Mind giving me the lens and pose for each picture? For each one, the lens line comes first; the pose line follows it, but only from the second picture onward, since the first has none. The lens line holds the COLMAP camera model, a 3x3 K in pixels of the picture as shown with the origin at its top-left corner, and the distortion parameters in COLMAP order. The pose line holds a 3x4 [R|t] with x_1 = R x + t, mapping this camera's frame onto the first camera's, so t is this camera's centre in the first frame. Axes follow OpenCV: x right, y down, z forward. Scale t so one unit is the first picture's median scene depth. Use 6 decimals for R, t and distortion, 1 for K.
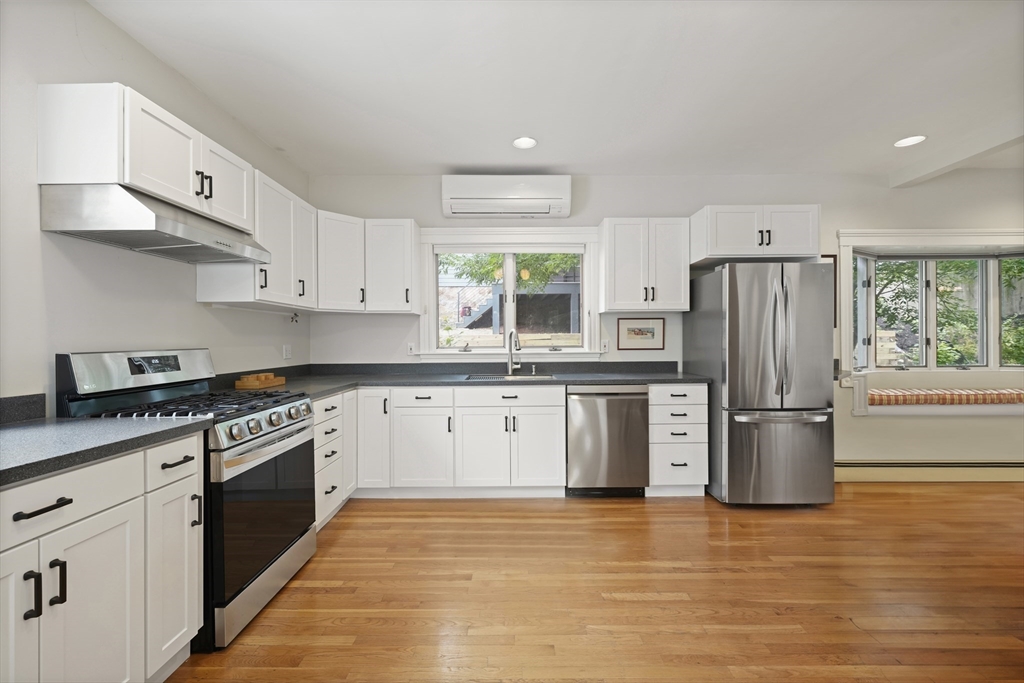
lens RADIAL K [[428.4, 0, 512.0], [0, 428.4, 341.5], [0, 0, 1]] dist [-0.001800, 0.000071]
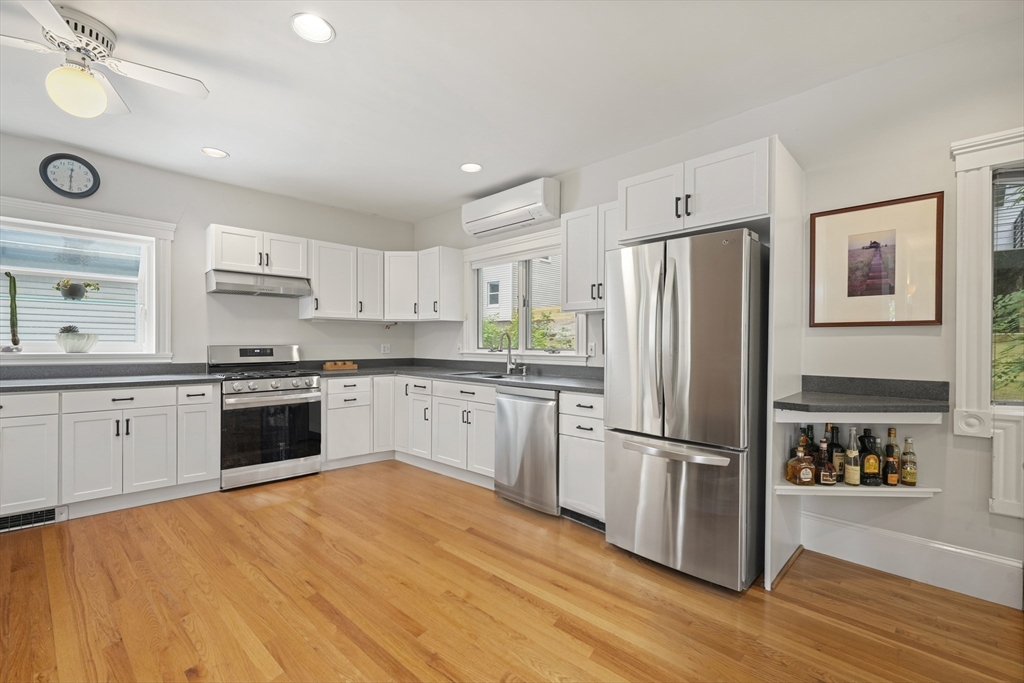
lens RADIAL K [[435.9, 0, 513.1], [0, 435.9, 345.1], [0, 0, 1]] dist [-0.000035, 0.000165]
pose [[0.707430, 0.012793, -0.706668, 0.920117], [-0.010095, 0.999917, 0.007996, -0.005483], [0.706712, 0.001477, 0.707500, 0.261160]]
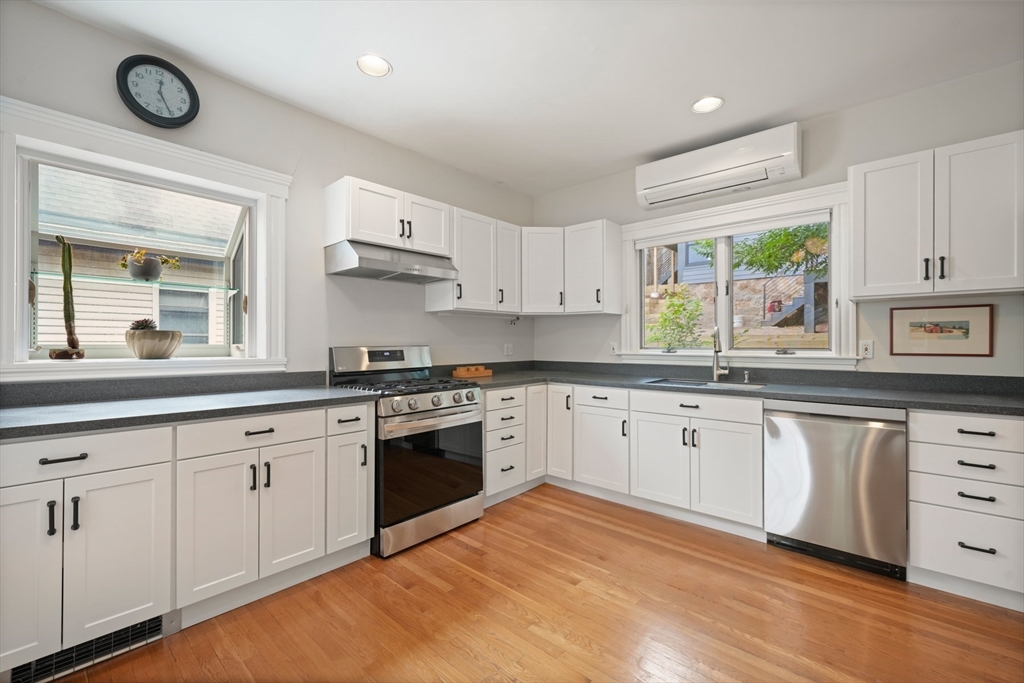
lens RADIAL K [[428.4, 0, 512.0], [0, 428.4, 341.5], [0, 0, 1]] dist [-0.001800, 0.000071]
pose [[0.746549, 0.004680, -0.665314, 0.301901], [-0.004750, 0.999987, 0.001704, -0.000212], [0.665314, 0.001888, 0.746561, 0.118323]]
